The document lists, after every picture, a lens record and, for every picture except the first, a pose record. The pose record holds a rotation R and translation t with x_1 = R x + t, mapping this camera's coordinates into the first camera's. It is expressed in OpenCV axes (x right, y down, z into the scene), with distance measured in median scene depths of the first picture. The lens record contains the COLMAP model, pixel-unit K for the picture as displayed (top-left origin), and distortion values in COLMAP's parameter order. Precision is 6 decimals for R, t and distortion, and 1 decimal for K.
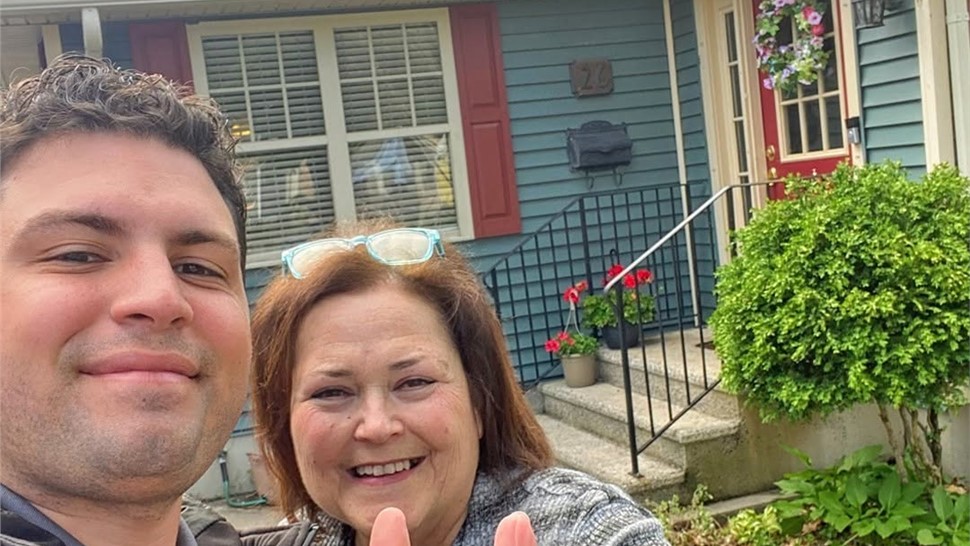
lens RADIAL K [[1049.2, 0, 486.8], [0, 1049.2, 277.9], [0, 0, 1]] dist [0.055993, -0.008581]
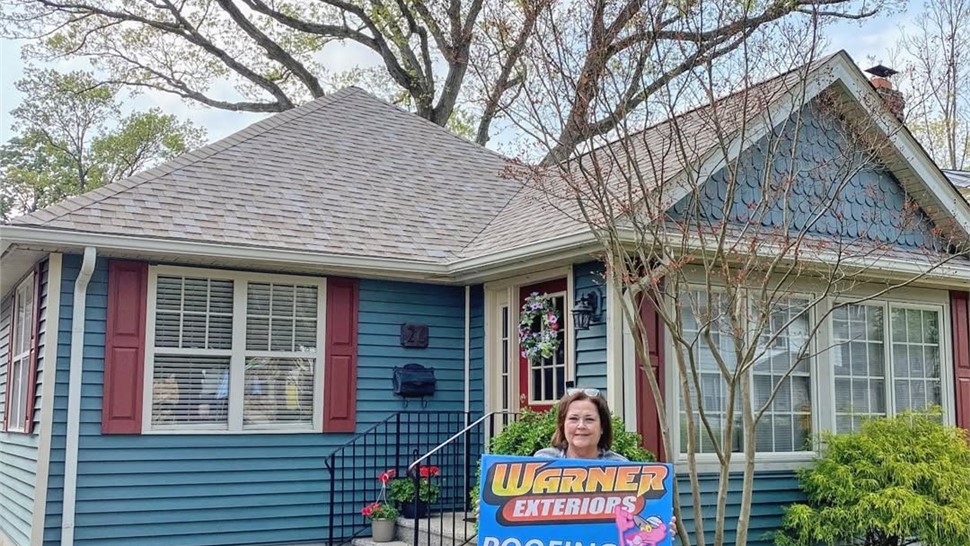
lens RADIAL K [[1049.2, 0, 486.8], [0, 1049.2, 277.9], [0, 0, 1]] dist [0.055993, -0.008581]
pose [[0.974686, 0.143070, 0.171807, -0.073886], [-0.098372, 0.964496, -0.245094, 0.094280], [-0.200772, 0.221989, 0.954155, -0.504252]]
